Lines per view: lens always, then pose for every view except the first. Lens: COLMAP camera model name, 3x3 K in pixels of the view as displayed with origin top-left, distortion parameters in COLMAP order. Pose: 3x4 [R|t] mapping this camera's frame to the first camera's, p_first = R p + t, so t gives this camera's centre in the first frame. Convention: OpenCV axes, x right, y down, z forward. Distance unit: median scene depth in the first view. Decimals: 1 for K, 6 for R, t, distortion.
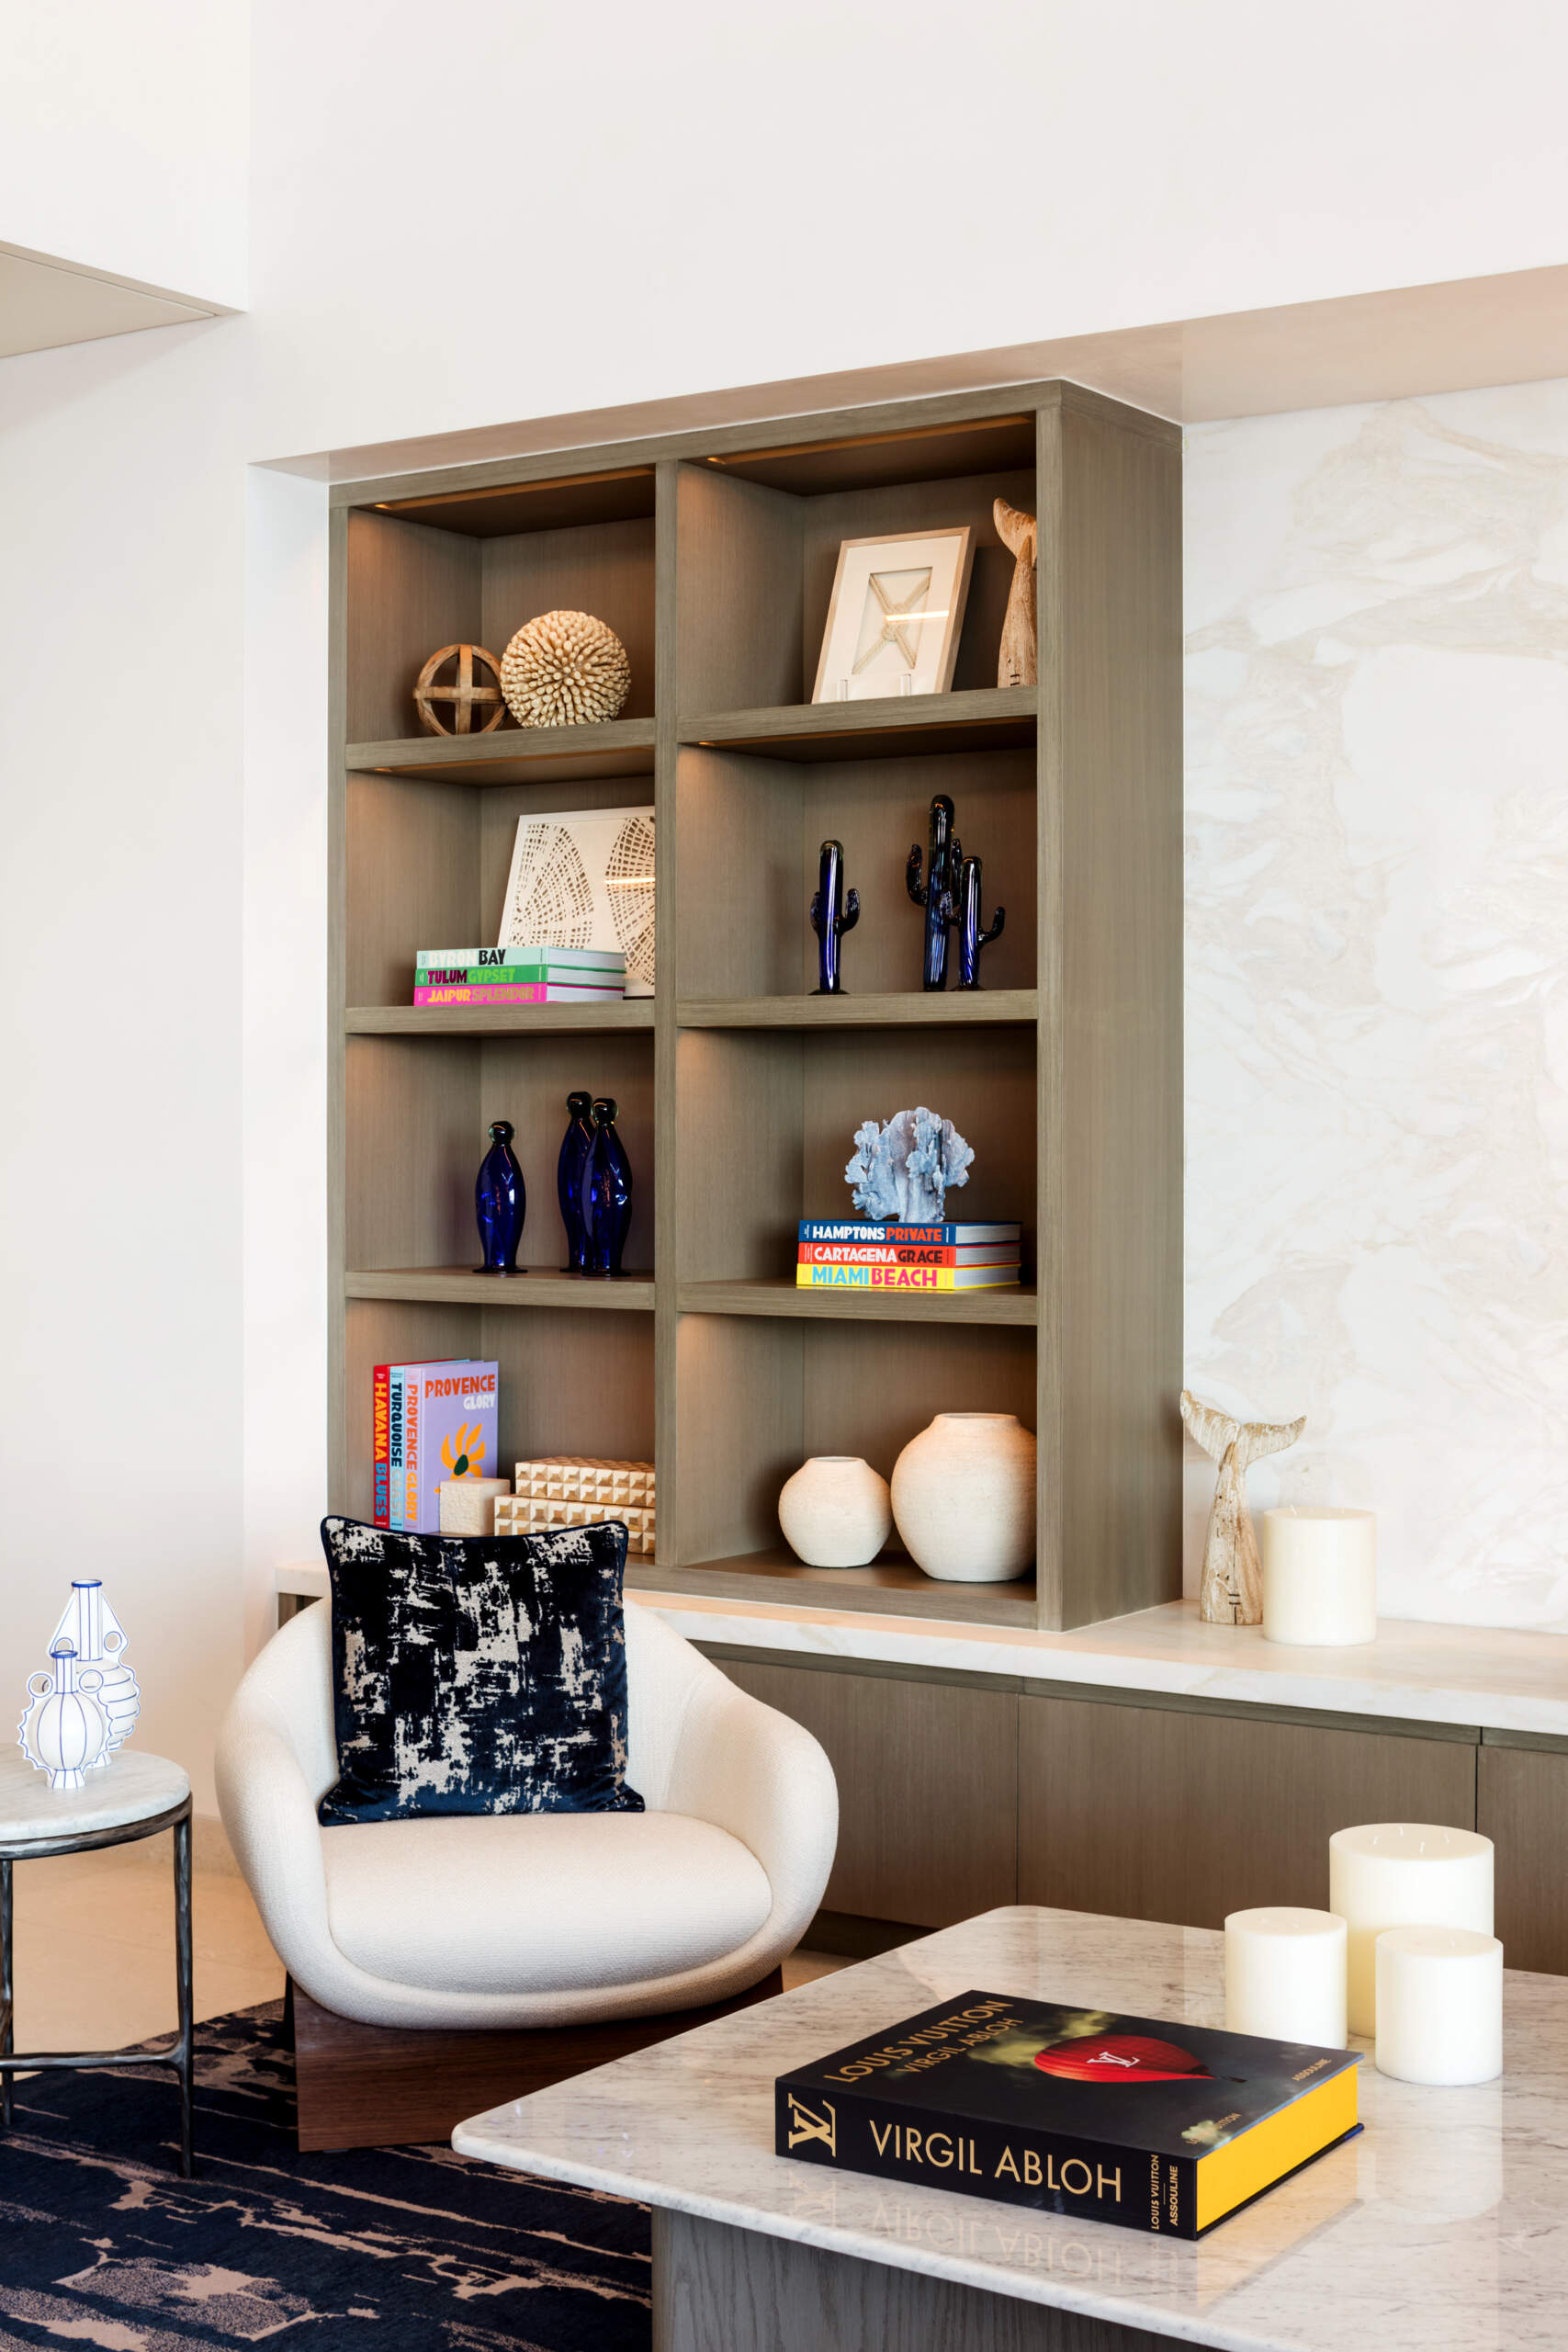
lens RADIAL K [[3208.9, 0, 881.1], [0, 3208.9, 1143.3], [0, 0, 1]] dist [-0.047625, 0.000000]
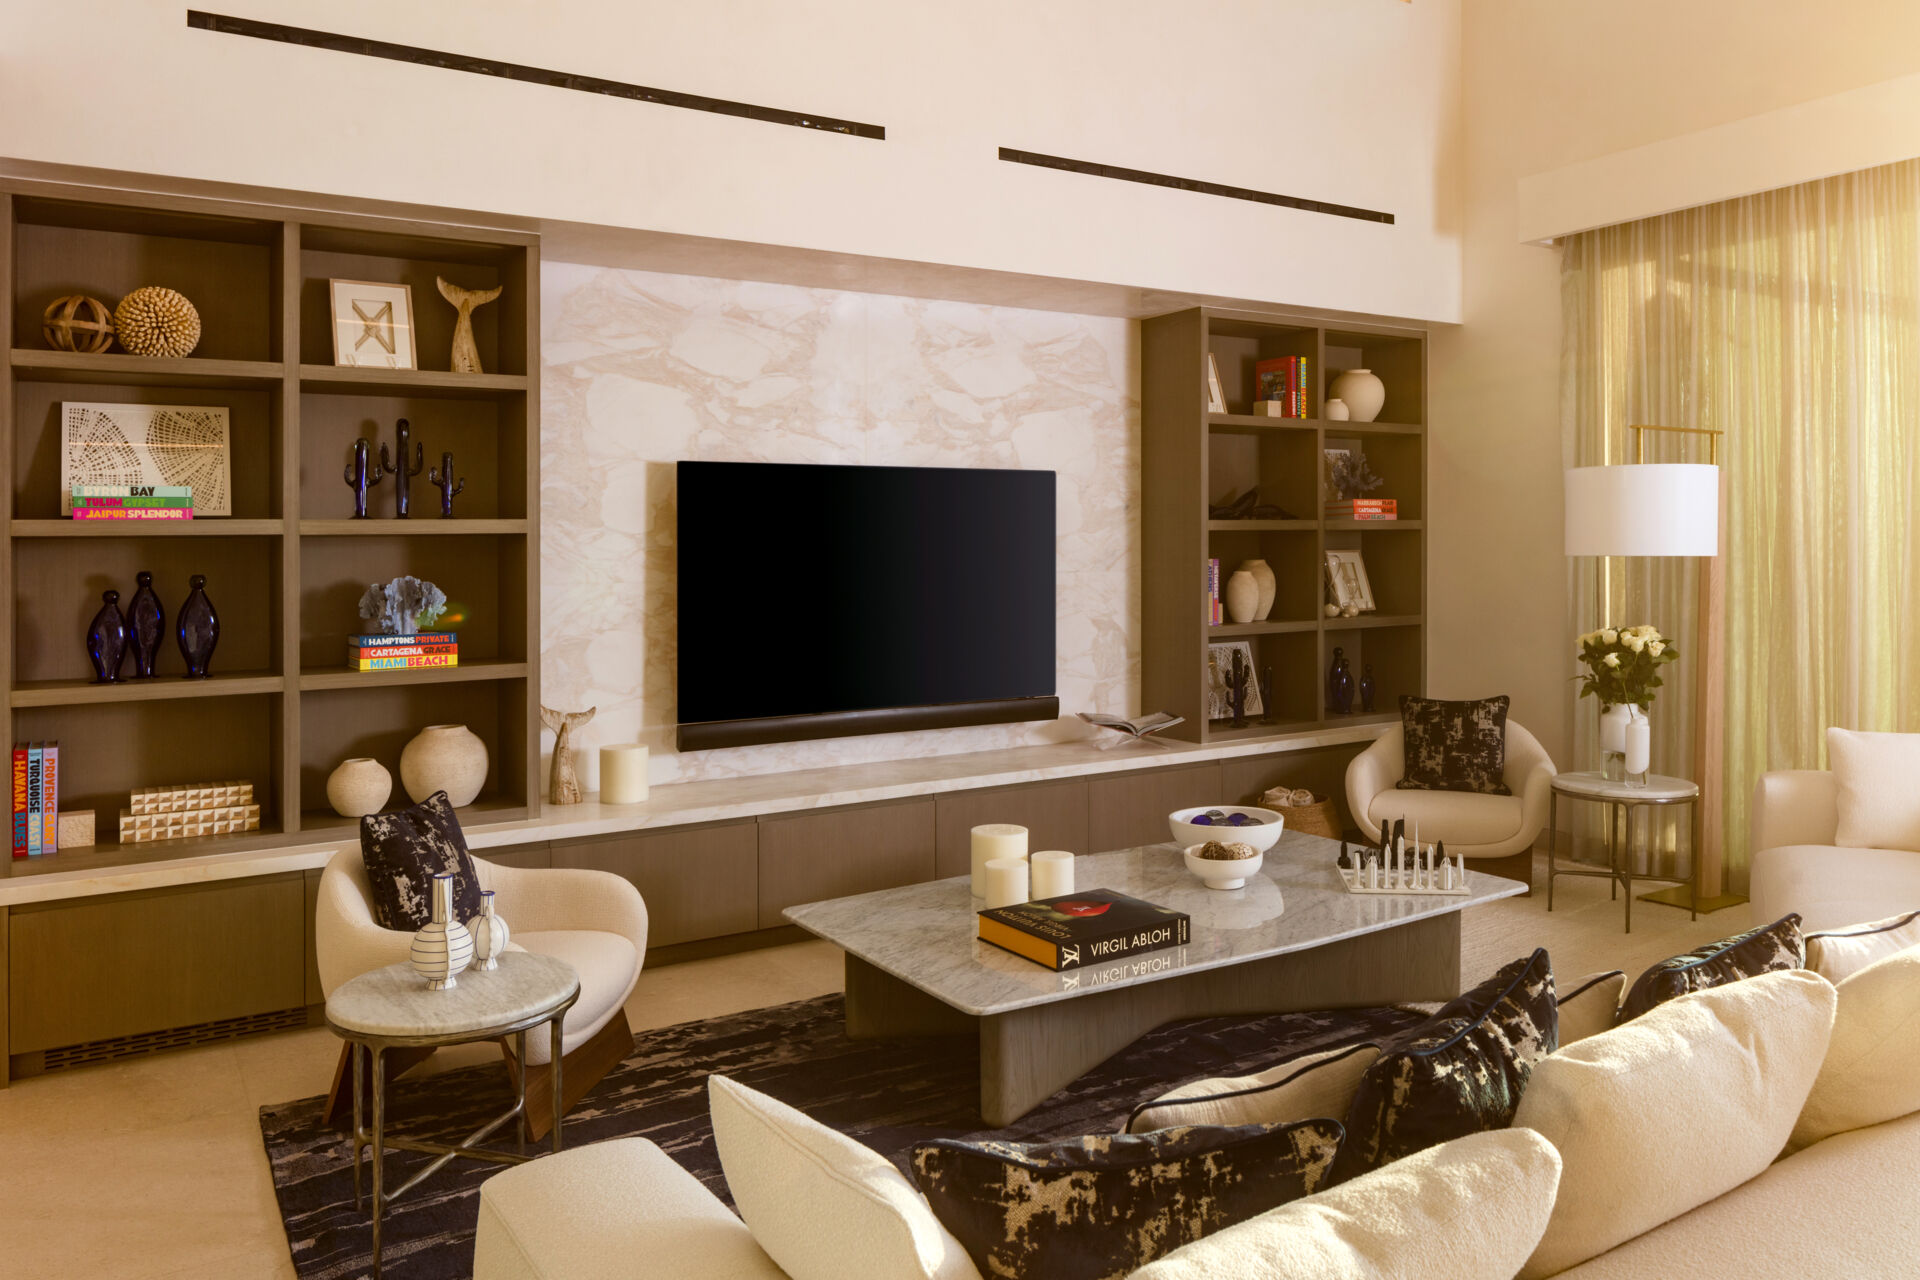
lens RADIAL K [[1411.5, 0, 946.9], [0, 1411.5, 548.9], [0, 0, 1]] dist [-0.005874, 0.000684]
pose [[0.422973, -0.004254, 0.906132, -0.650048], [0.021330, 0.999759, -0.005263, -0.016490], [-0.905891, 0.021554, 0.422962, 0.336139]]
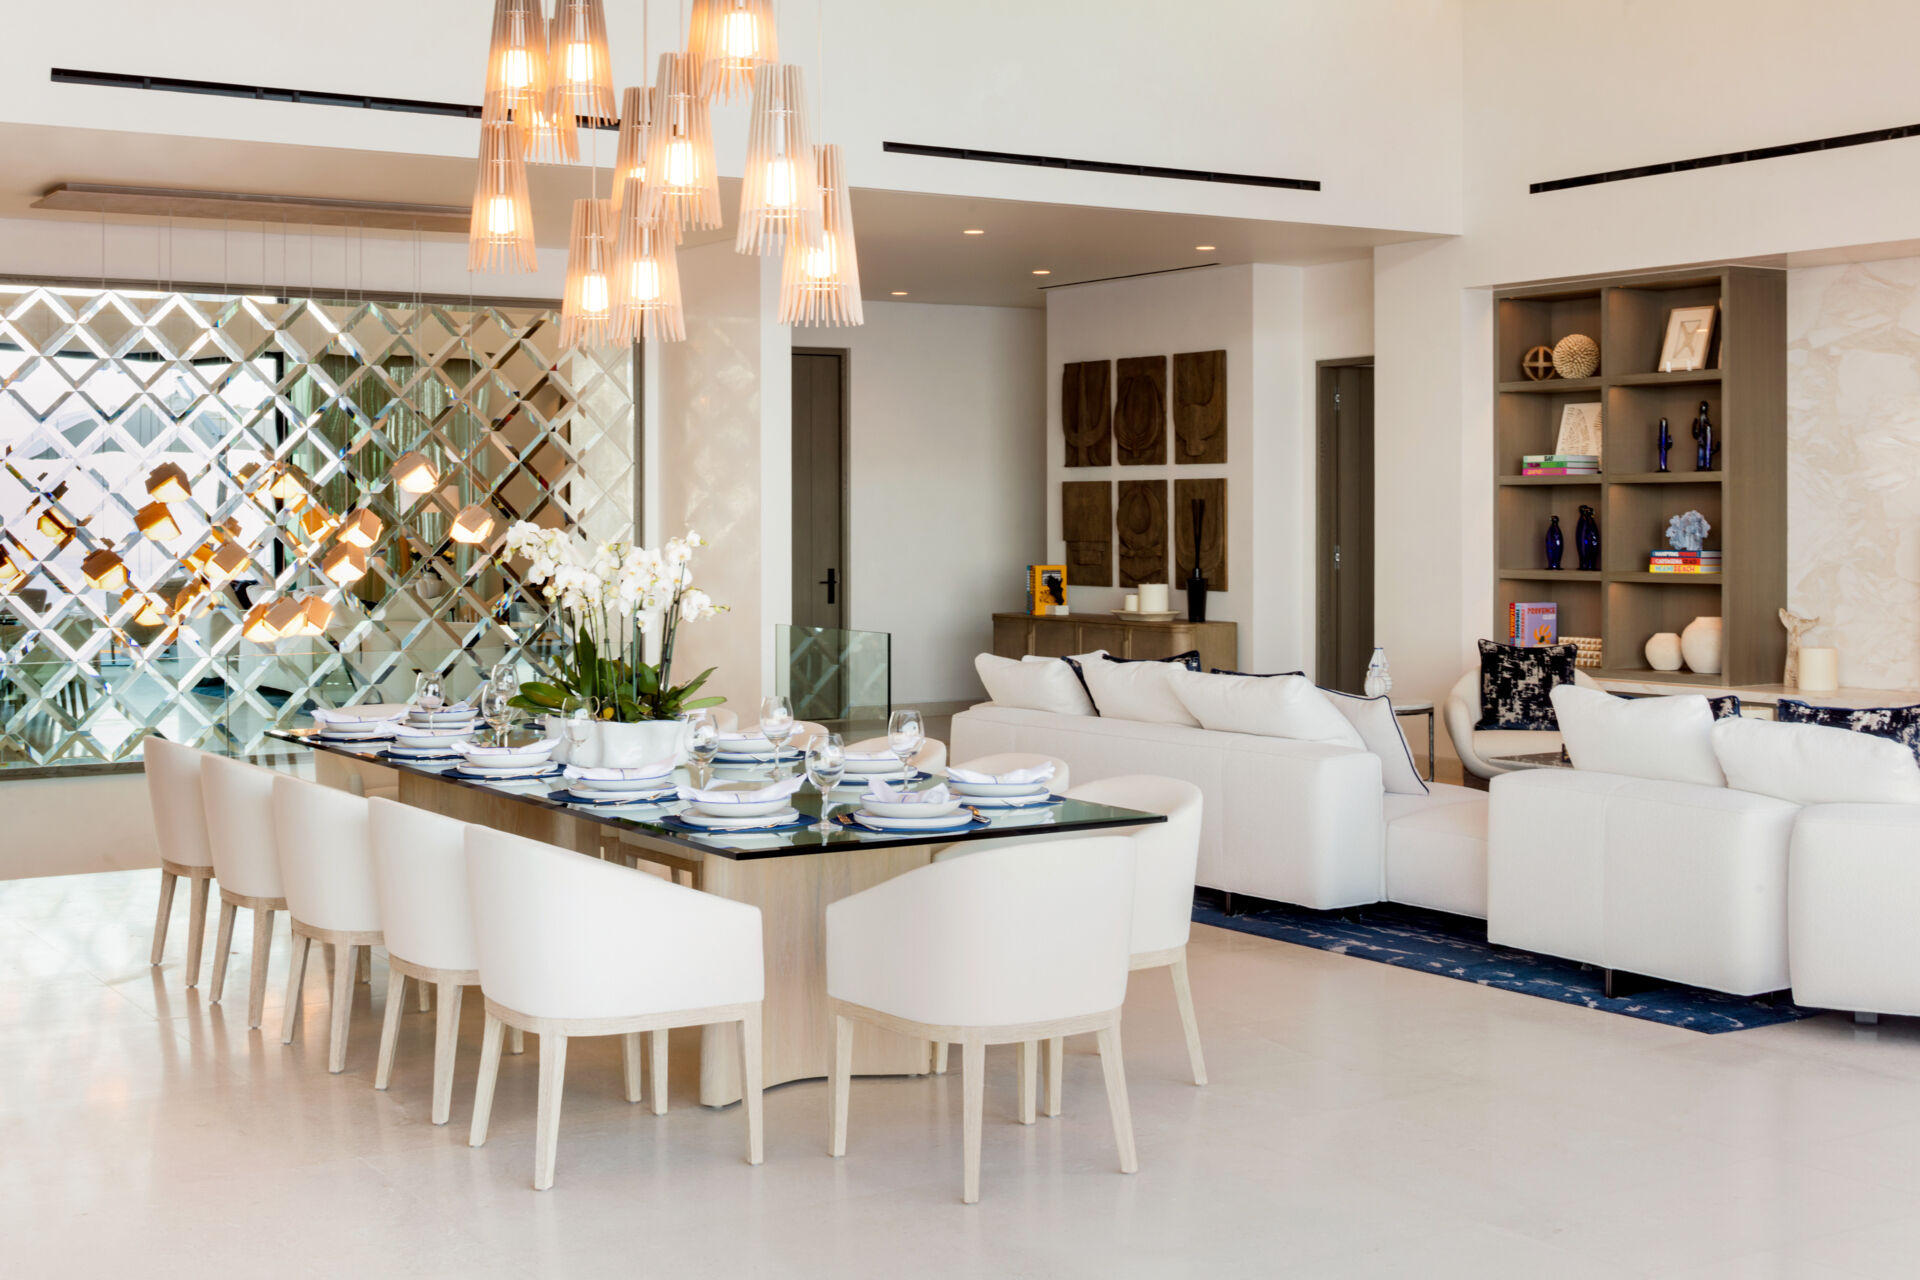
lens RADIAL K [[2619.8, 0, 912.4], [0, 2619.8, 569.3], [0, 0, 1]] dist [-0.047625, 0.000000]
pose [[0.904473, 0.003746, -0.426514, 0.381958], [0.002452, 0.999899, 0.013983, 0.007148], [0.426524, -0.013693, 0.904373, -1.434992]]
